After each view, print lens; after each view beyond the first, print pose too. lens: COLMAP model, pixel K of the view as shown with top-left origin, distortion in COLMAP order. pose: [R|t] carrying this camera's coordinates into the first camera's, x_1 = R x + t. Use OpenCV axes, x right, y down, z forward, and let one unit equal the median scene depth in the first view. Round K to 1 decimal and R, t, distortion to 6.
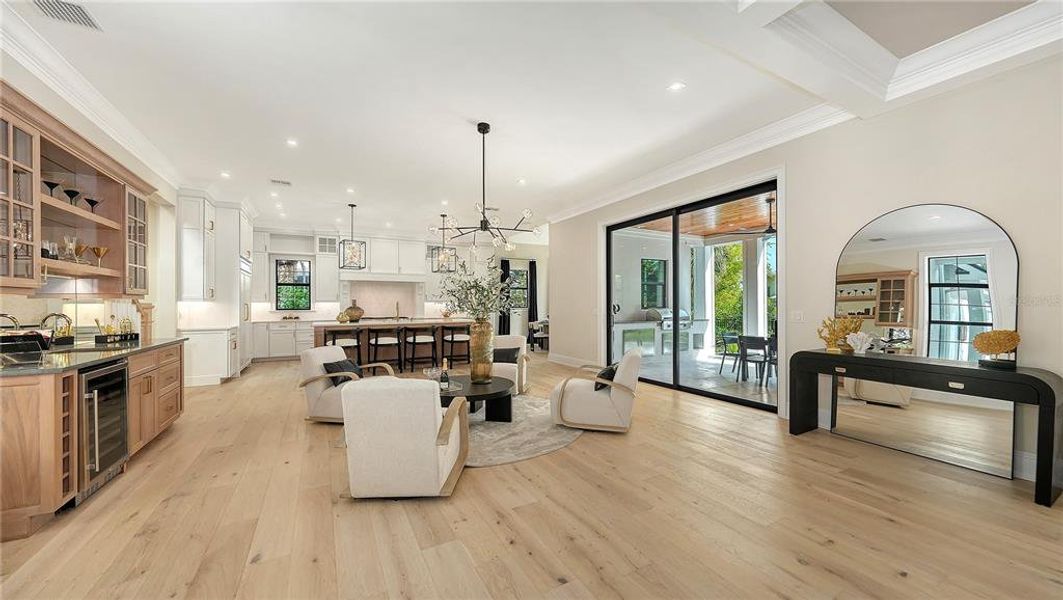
lens RADIAL K [[399.9, 0, 568.5], [0, 399.9, 302.6], [0, 0, 1]] dist [0.000130, -0.000005]
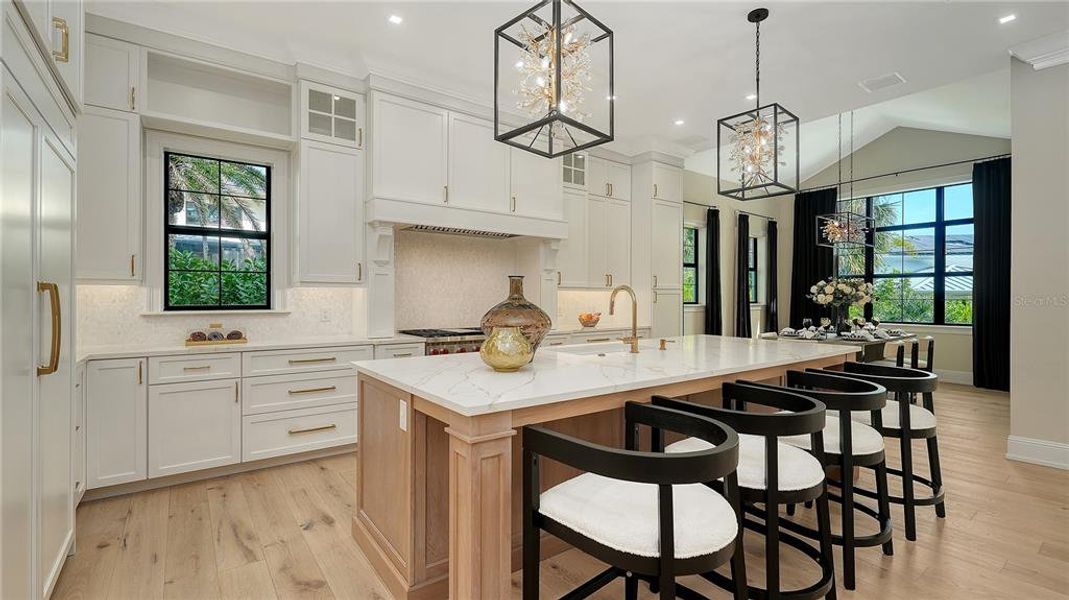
lens RADIAL K [[483.8, 0, 558.3], [0, 483.8, 295.2], [0, 0, 1]] dist [0.002113, 0.000439]
pose [[0.993274, 0.007714, 0.115530, -0.466439], [-0.007477, 0.999969, -0.002489, 0.005234], [-0.115545, 0.001608, 0.993301, 0.584593]]
